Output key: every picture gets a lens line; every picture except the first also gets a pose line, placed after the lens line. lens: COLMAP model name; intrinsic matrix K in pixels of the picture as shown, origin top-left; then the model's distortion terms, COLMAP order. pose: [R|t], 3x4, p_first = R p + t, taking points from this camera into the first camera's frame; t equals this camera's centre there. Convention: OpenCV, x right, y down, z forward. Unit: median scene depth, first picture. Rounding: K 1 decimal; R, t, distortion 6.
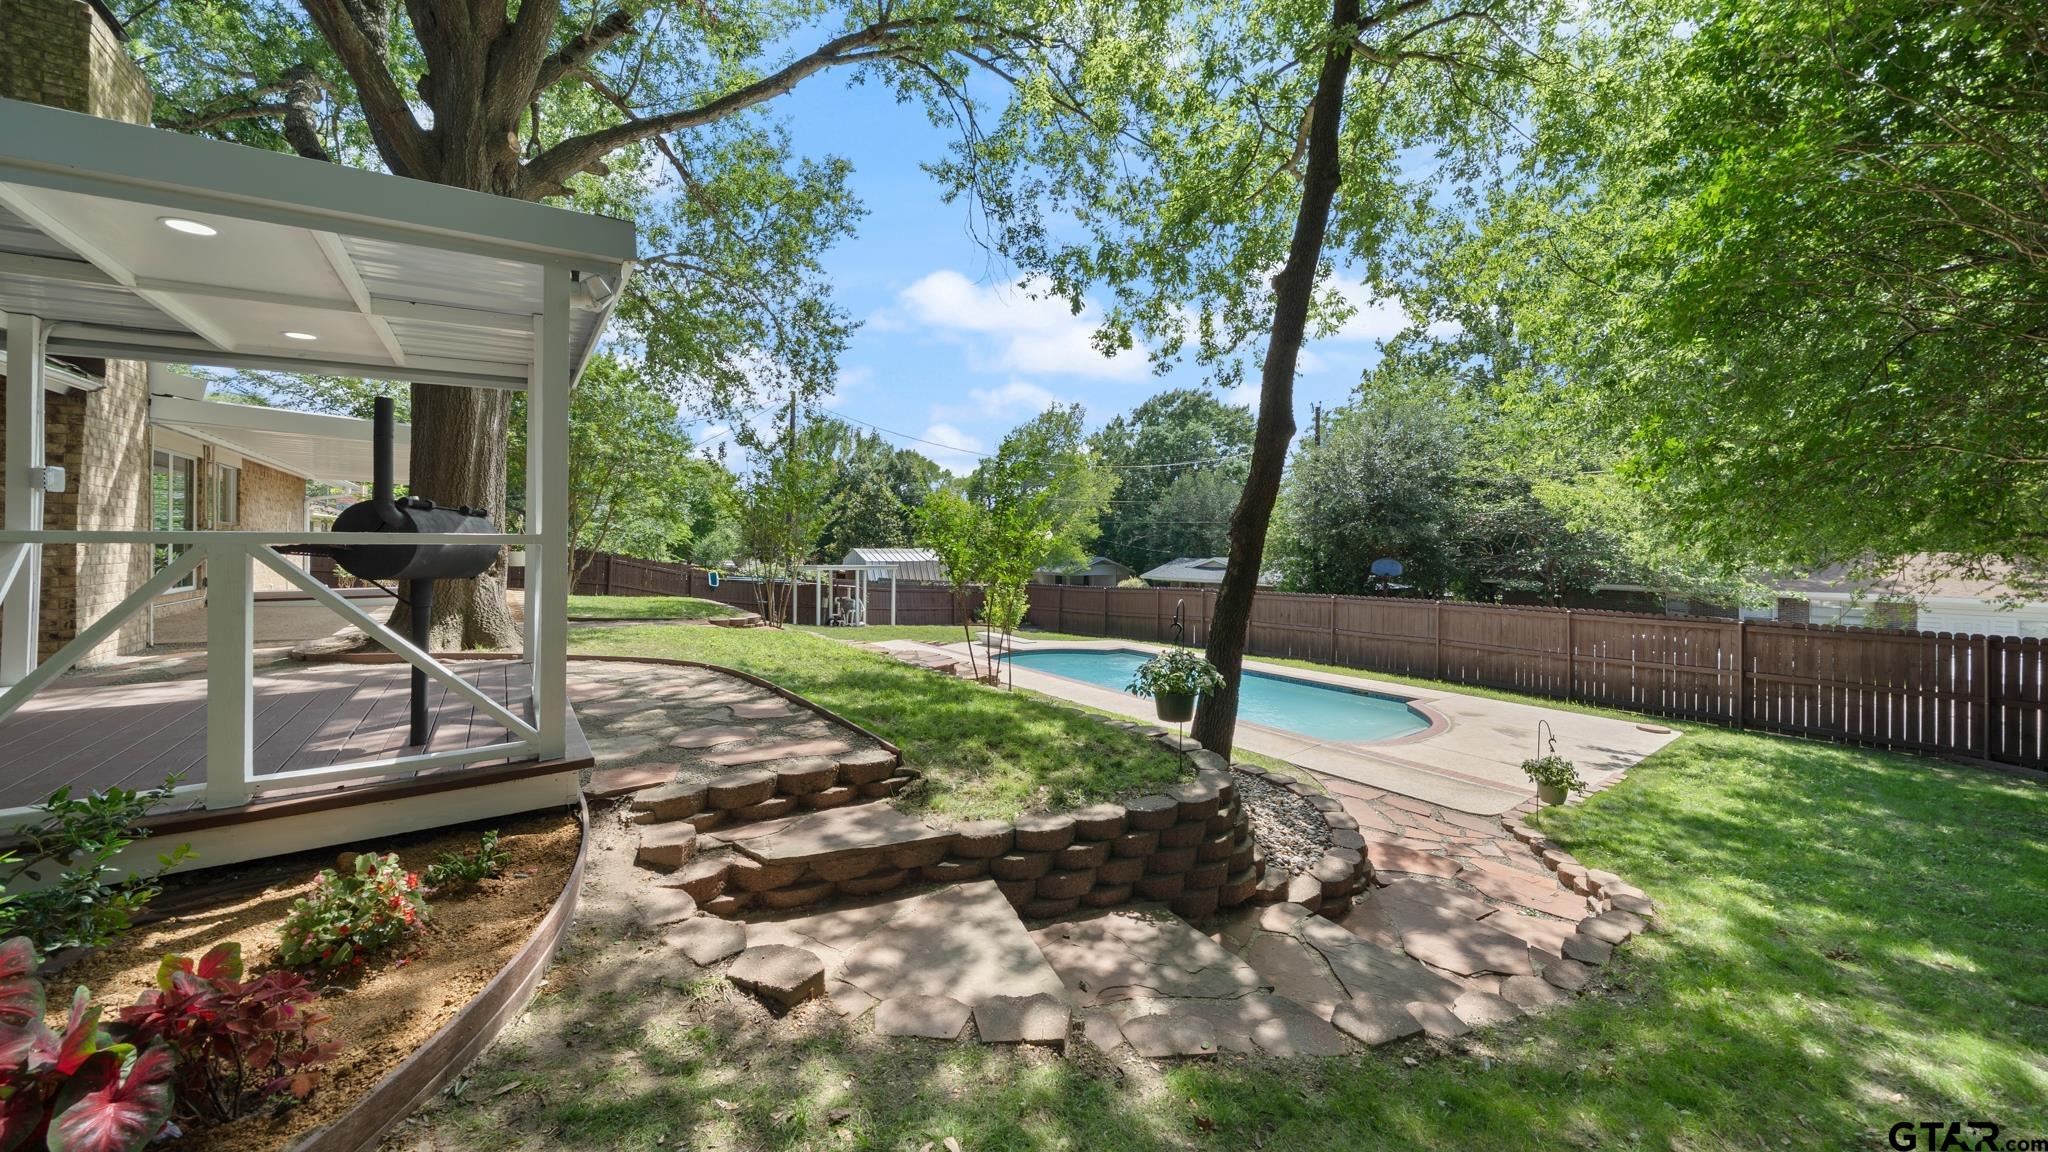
lens RADIAL K [[709.9, 0, 1018.0], [0, 709.9, 537.1], [0, 0, 1]] dist [-0.000521, 0.000007]
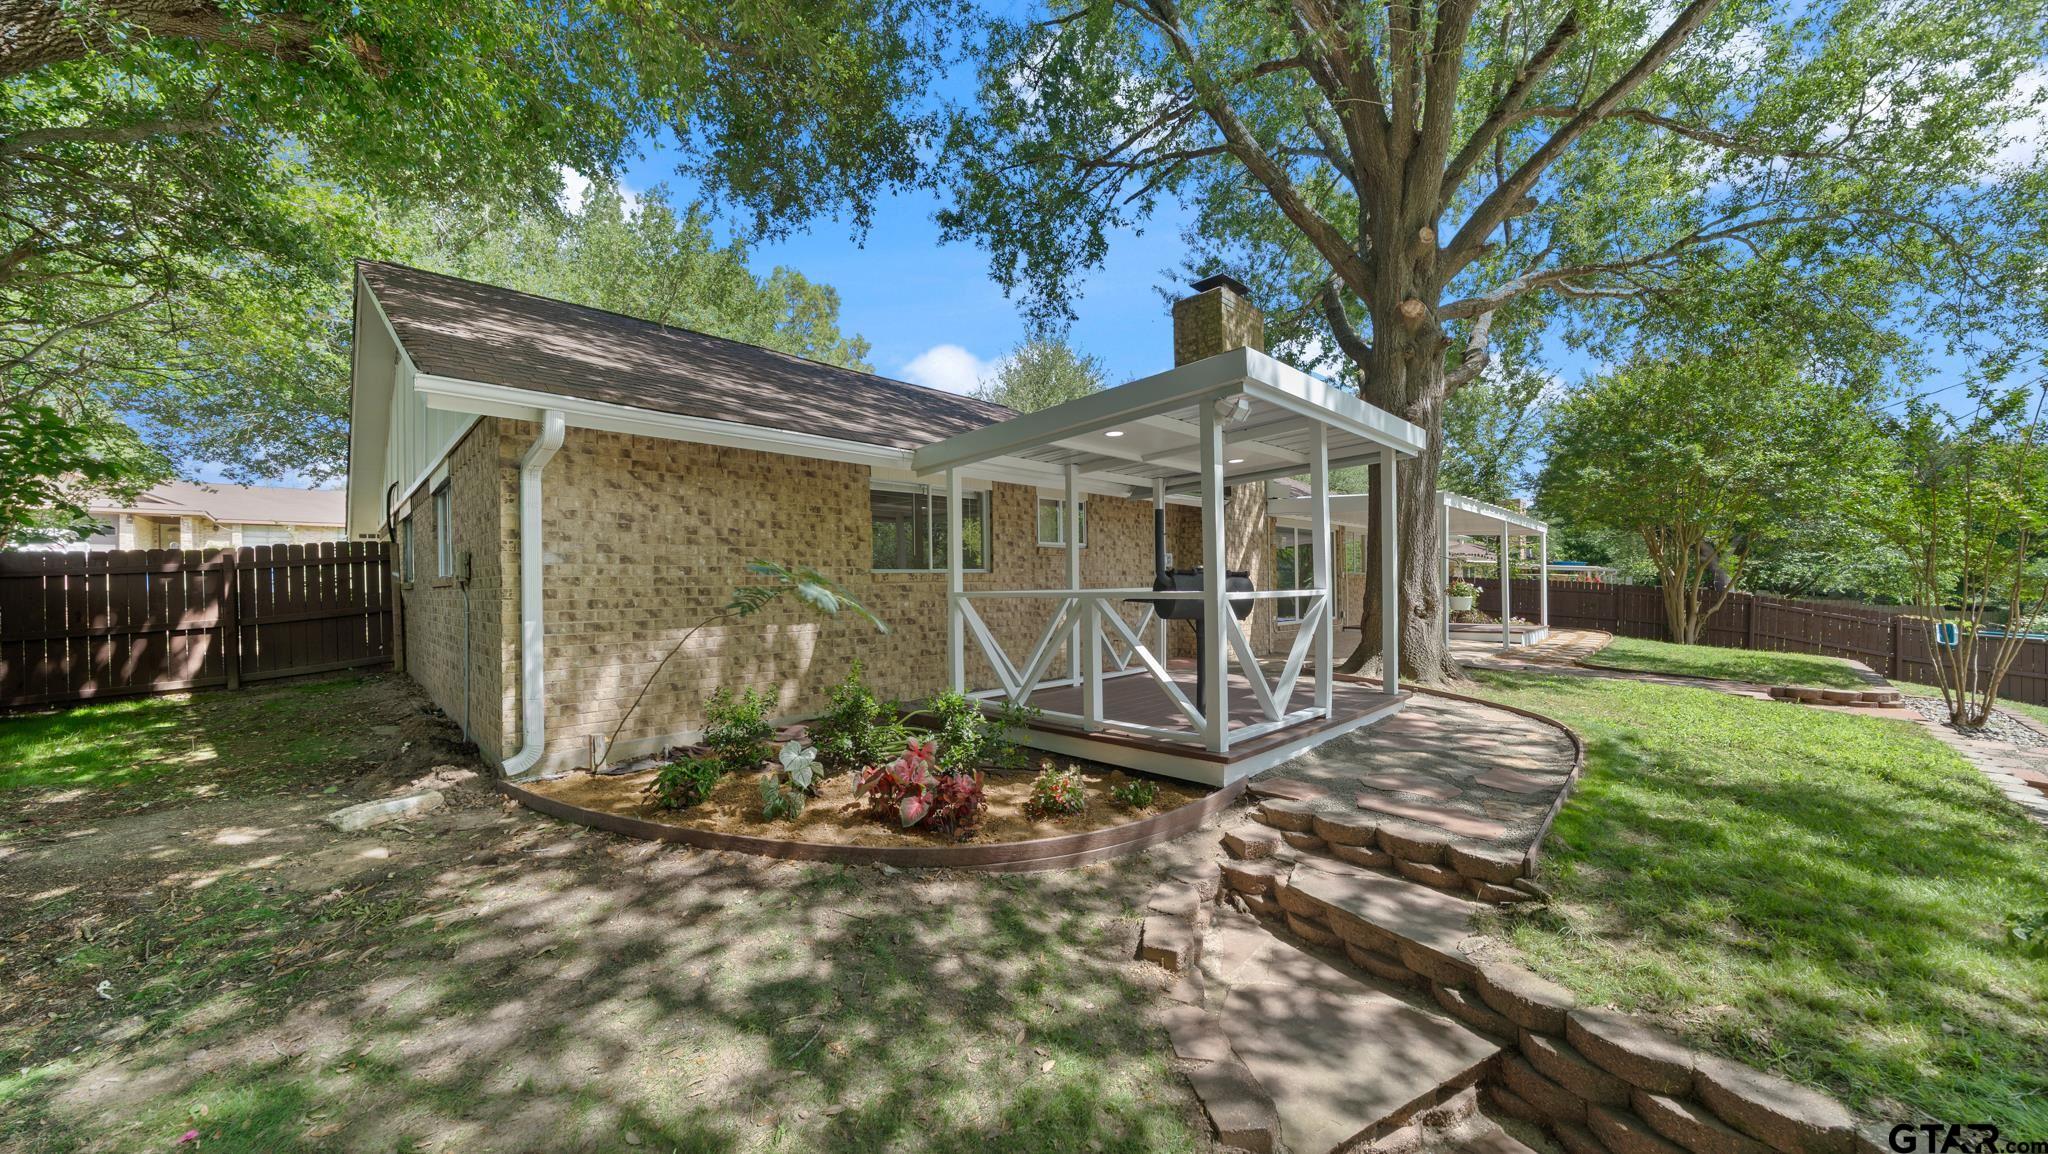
lens RADIAL K [[696.7, 0, 1023.2], [0, 696.7, 589.4], [0, 0, 1]] dist [0.000815, 0.000021]
pose [[0.175725, -0.002387, -0.984436, 0.623049], [0.019415, 0.999811, 0.001042, -0.015071], [0.984248, -0.019296, 0.175738, 0.393184]]
